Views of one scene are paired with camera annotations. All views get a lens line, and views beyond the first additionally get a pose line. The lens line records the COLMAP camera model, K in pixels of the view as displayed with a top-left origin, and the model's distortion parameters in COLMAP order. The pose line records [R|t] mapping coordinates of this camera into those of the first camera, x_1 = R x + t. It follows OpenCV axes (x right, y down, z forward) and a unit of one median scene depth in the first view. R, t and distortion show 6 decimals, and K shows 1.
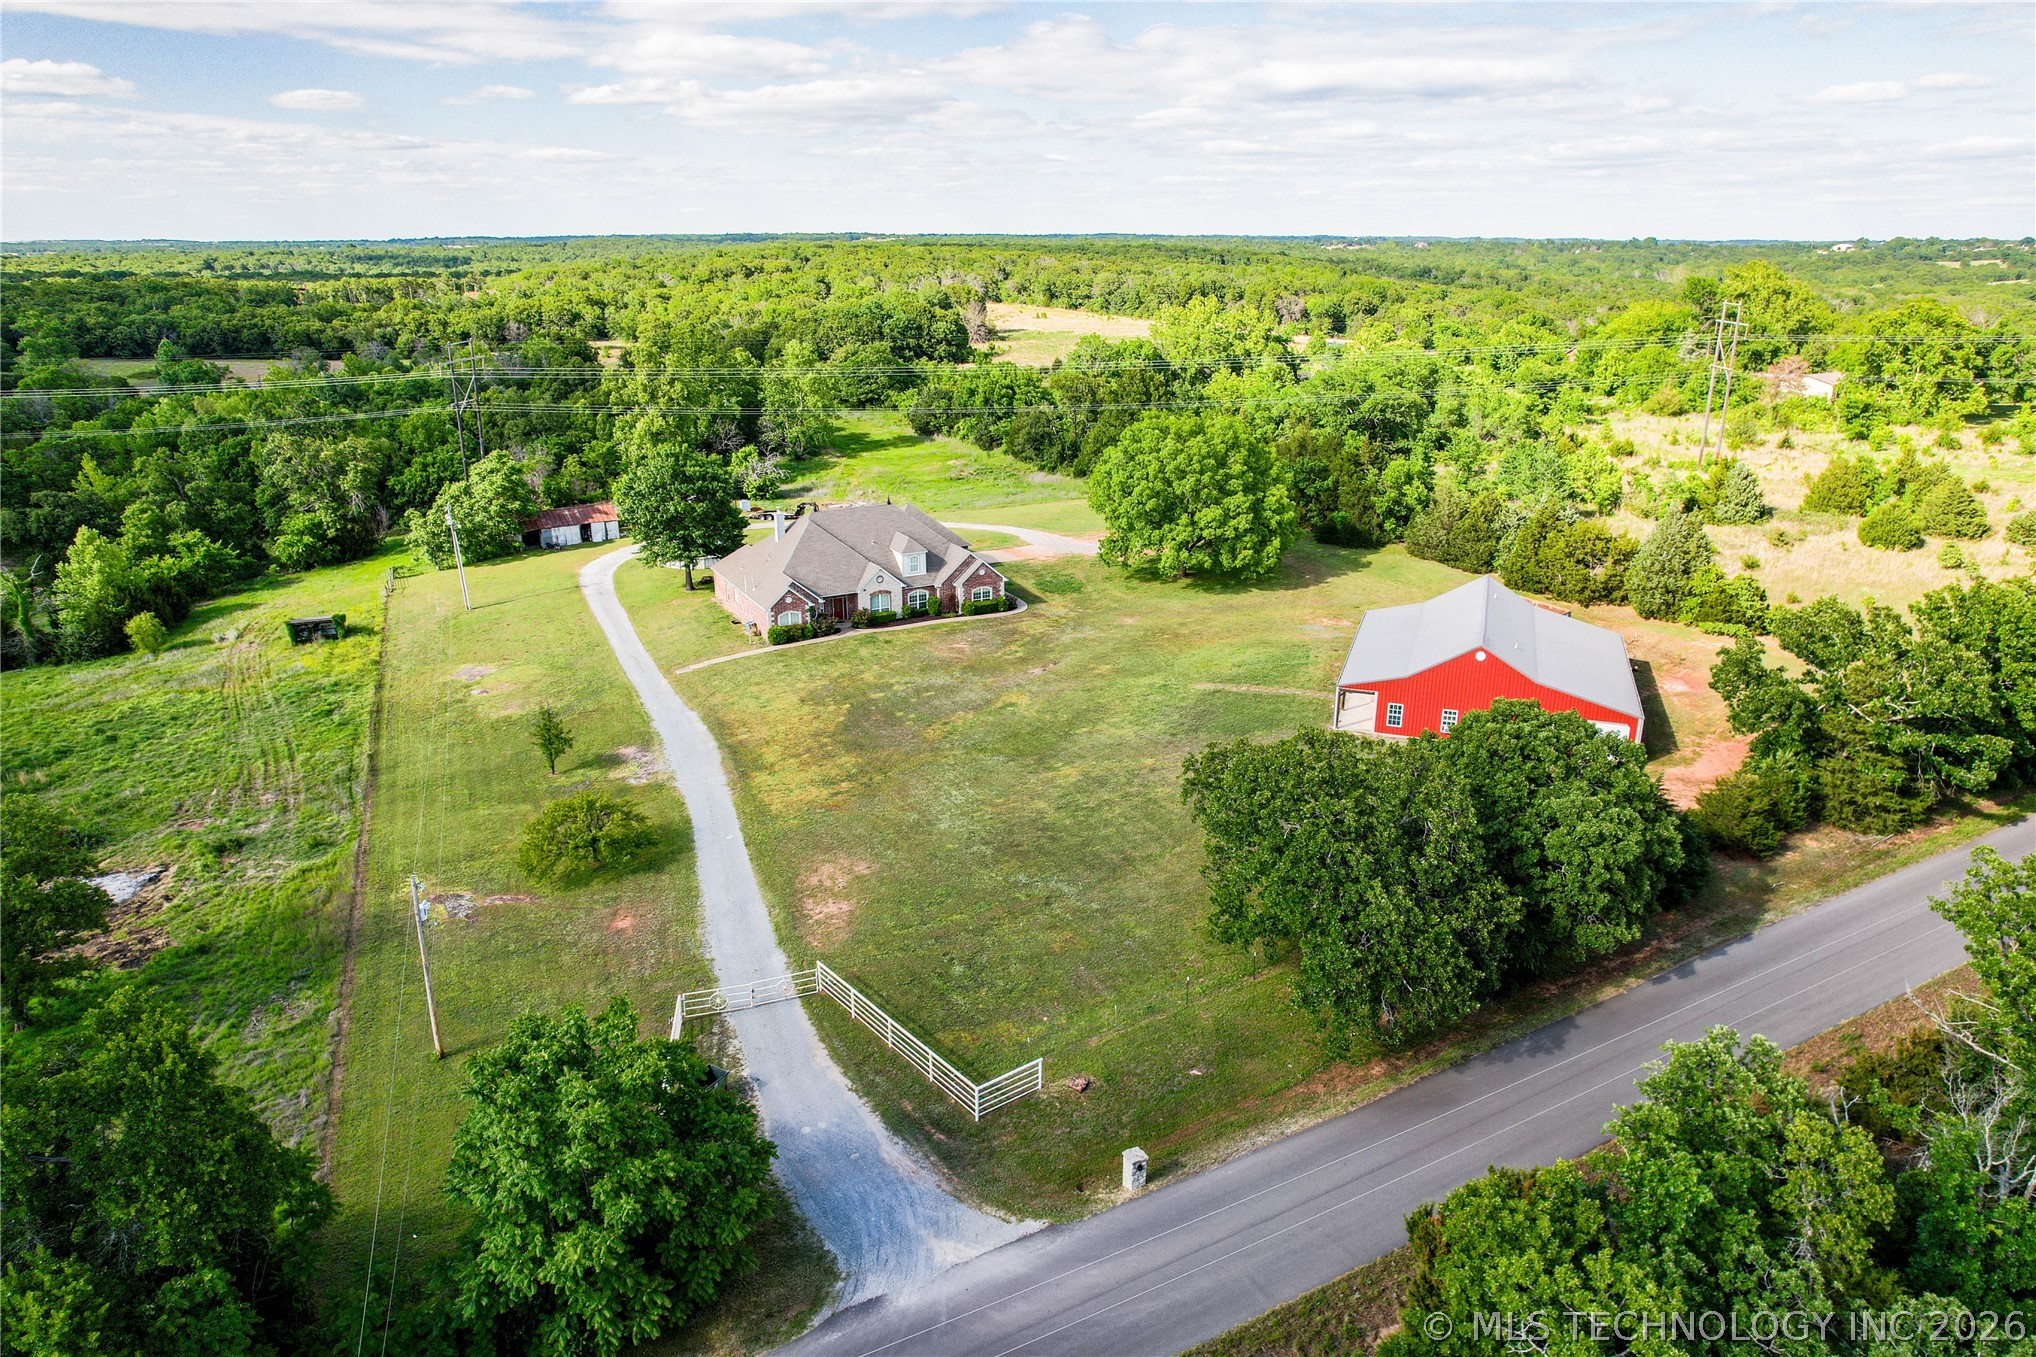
lens RADIAL K [[1319.9, 0, 1016.6], [0, 1319.9, 681.8], [0, 0, 1]] dist [-0.054086, 0.051337]
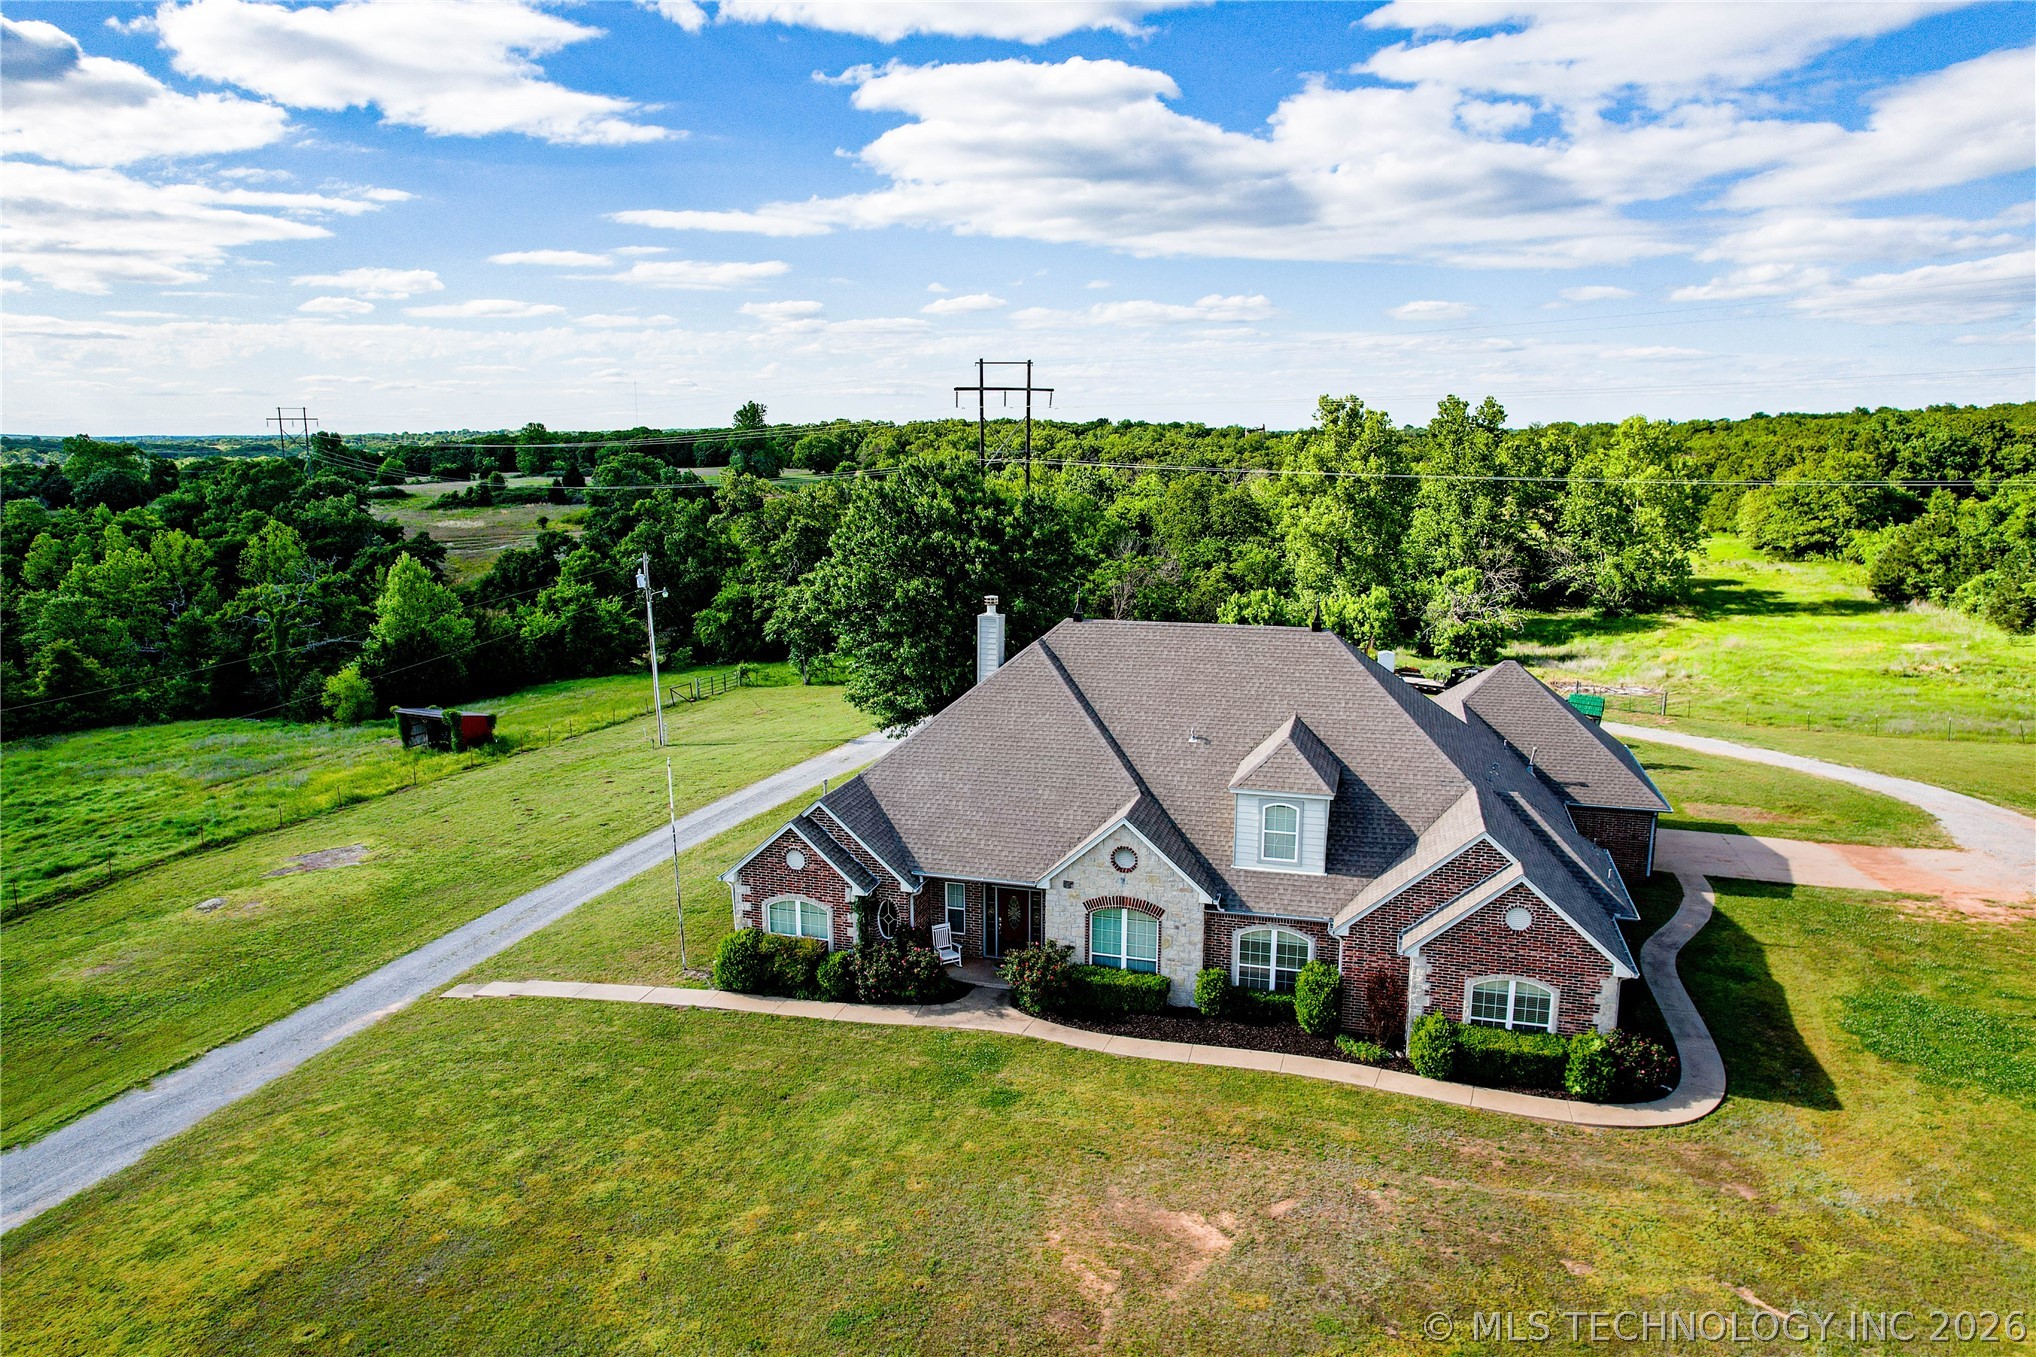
lens RADIAL K [[1326.9, 0, 1014.8], [0, 1326.9, 638.0], [0, 0, 1]] dist [-0.089938, 0.090403]
pose [[0.716678, 0.107346, -0.689093, 0.066996], [-0.227385, 0.970055, -0.085373, -0.086710], [0.659294, 0.217874, 0.719626, 0.701881]]
